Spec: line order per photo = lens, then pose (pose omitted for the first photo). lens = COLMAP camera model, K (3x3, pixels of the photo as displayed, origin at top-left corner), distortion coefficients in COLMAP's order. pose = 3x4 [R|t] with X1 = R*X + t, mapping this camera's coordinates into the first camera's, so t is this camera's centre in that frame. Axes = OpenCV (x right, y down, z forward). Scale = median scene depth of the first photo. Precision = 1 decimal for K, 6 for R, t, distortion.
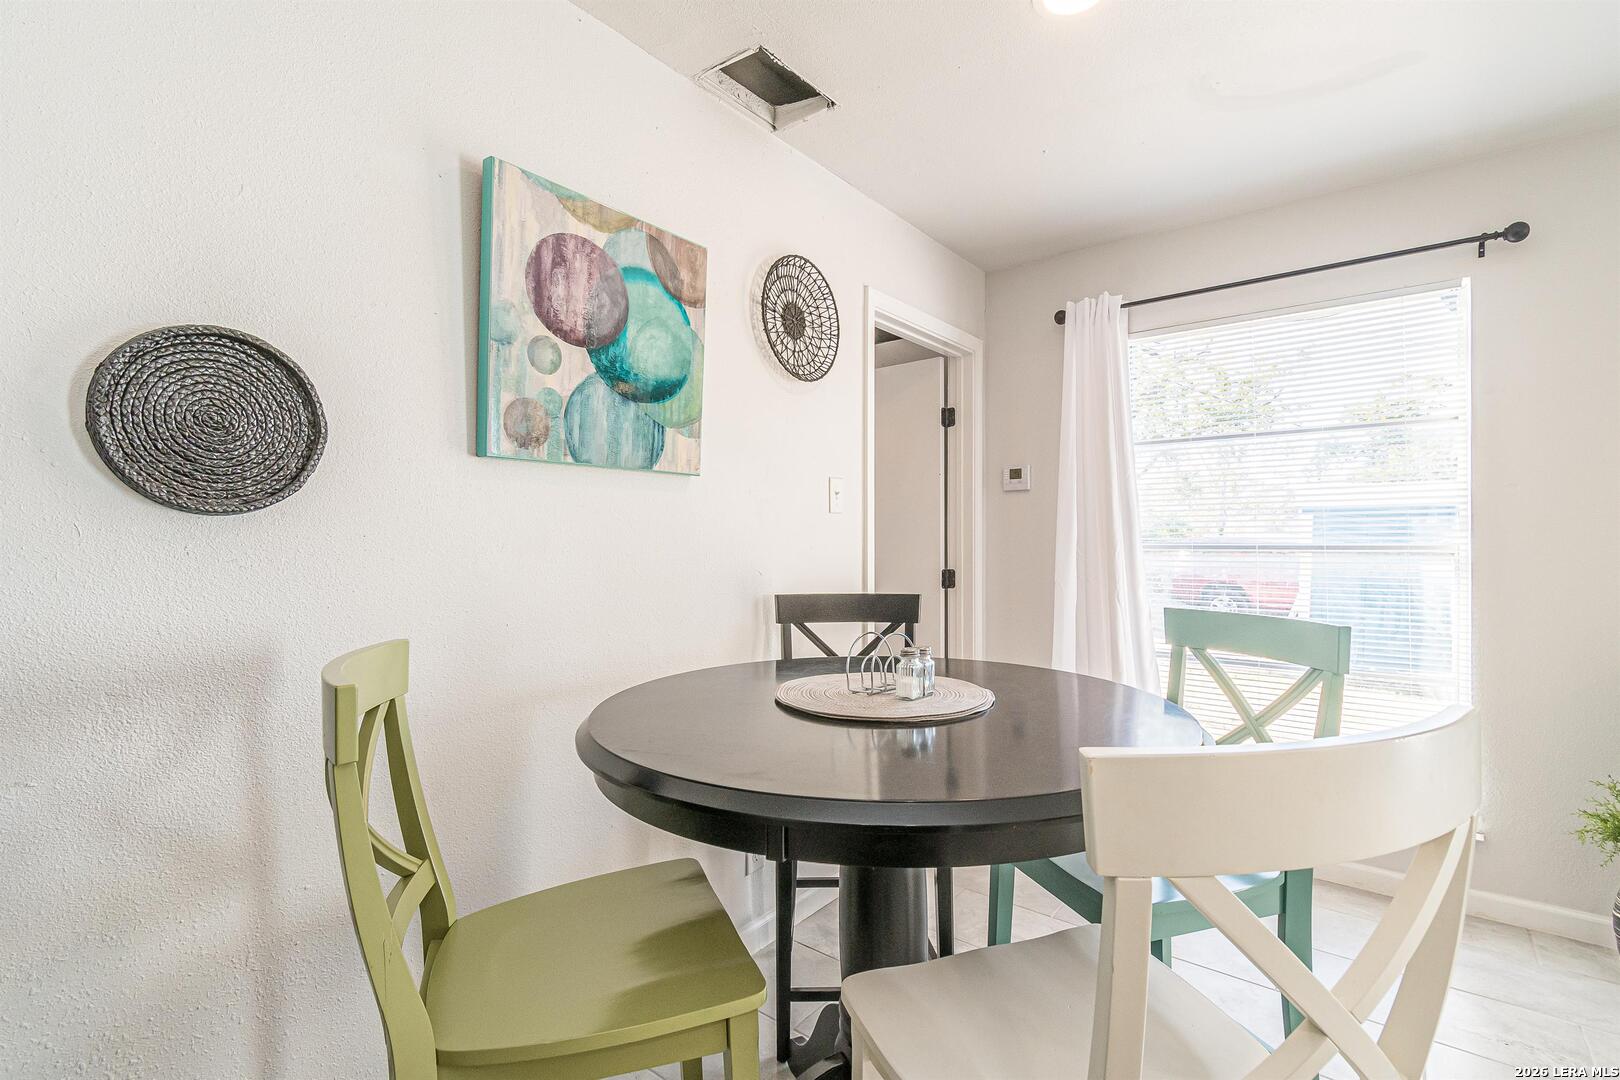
lens RADIAL K [[729.2, 0, 794.3], [0, 729.2, 537.8], [0, 0, 1]] dist [0.002304, -0.001902]
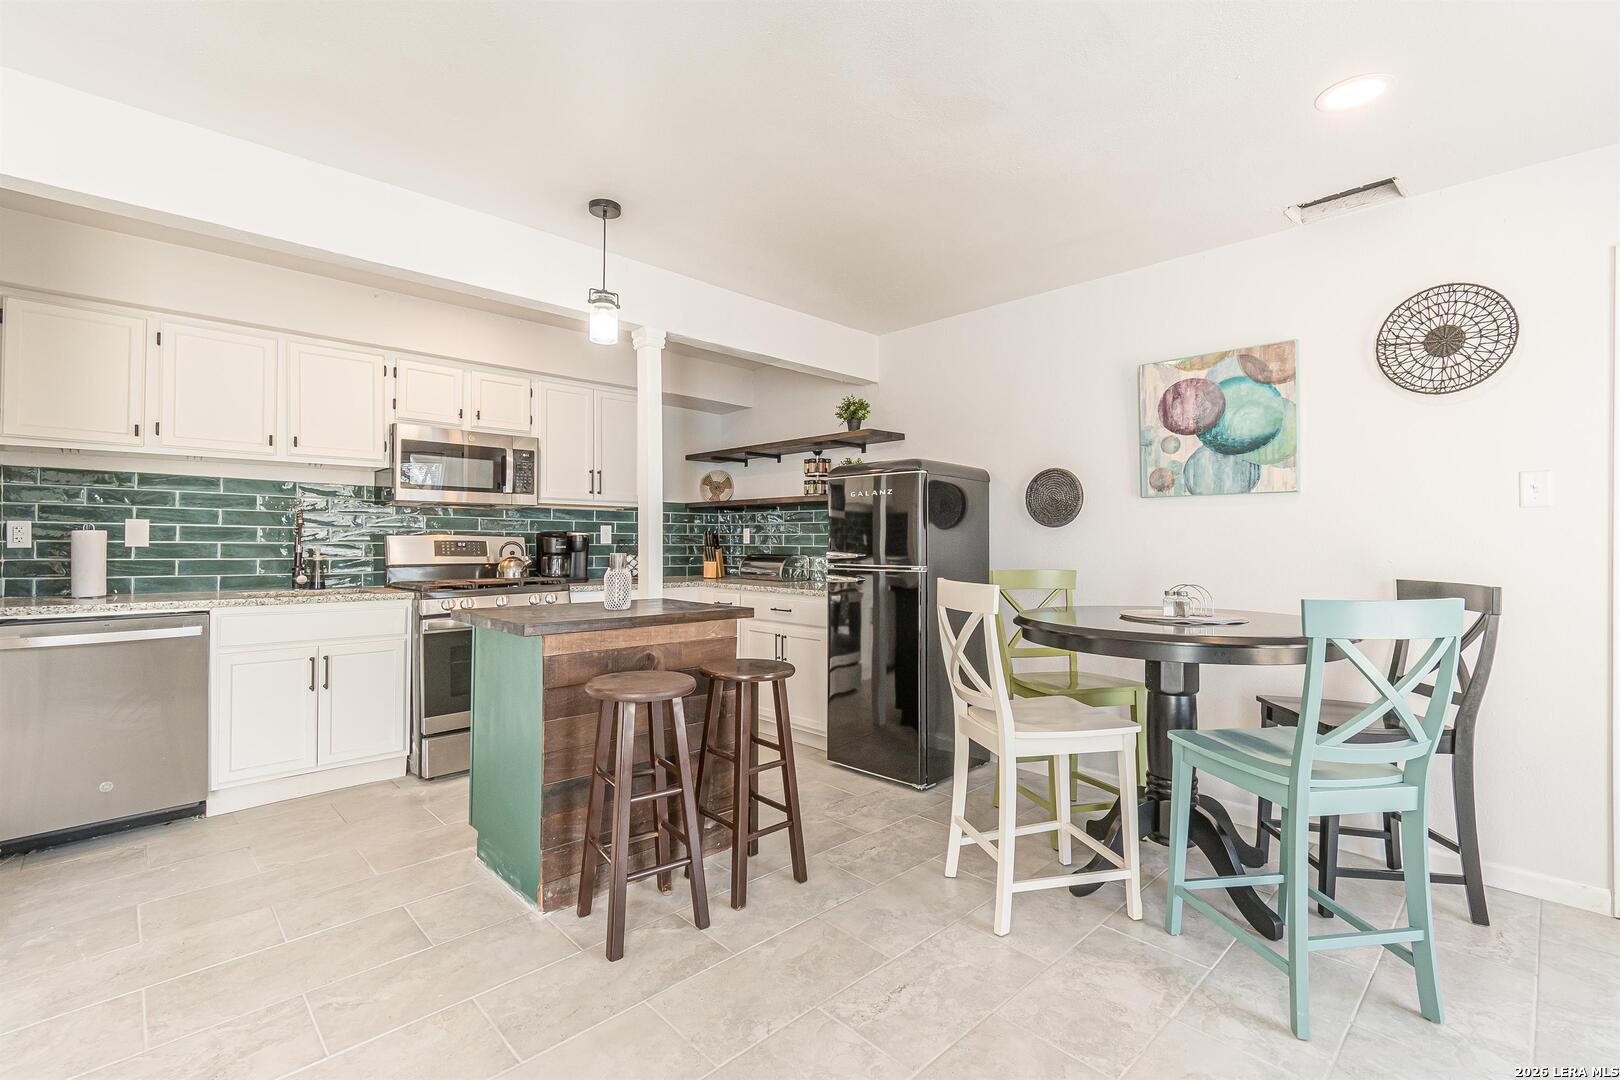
lens RADIAL K [[729.2, 0, 800.6], [0, 729.2, 534.5], [0, 0, 1]] dist [0.002304, -0.001902]
pose [[-0.119818, -0.004353, -0.992786, 1.597210], [0.001064, 0.999989, -0.004513, 0.008902], [0.992795, -0.001597, -0.119812, 0.185395]]
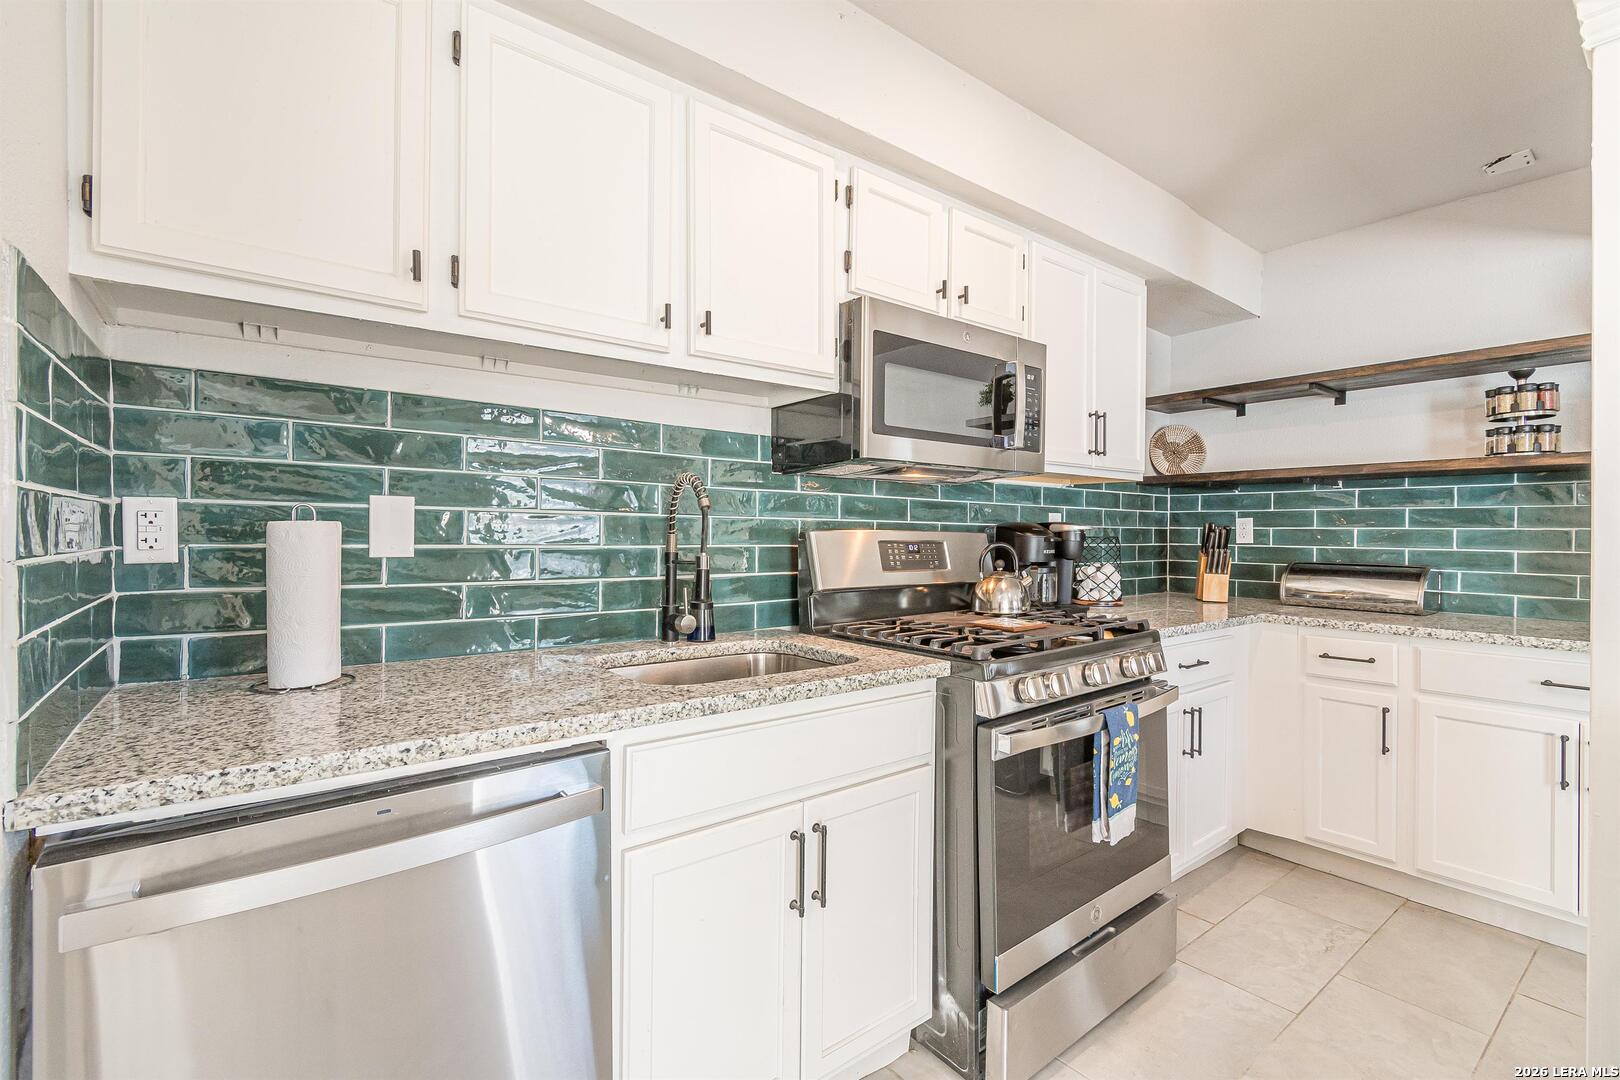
lens RADIAL K [[729.2, 0, 792.3], [0, 729.2, 534.6], [0, 0, 1]] dist [0.002304, -0.001902]
pose [[-0.230569, 0.010006, -0.973005, 0.661053], [-0.002049, 0.999940, 0.010769, -0.006107], [0.973054, 0.004477, -0.230534, -1.074317]]
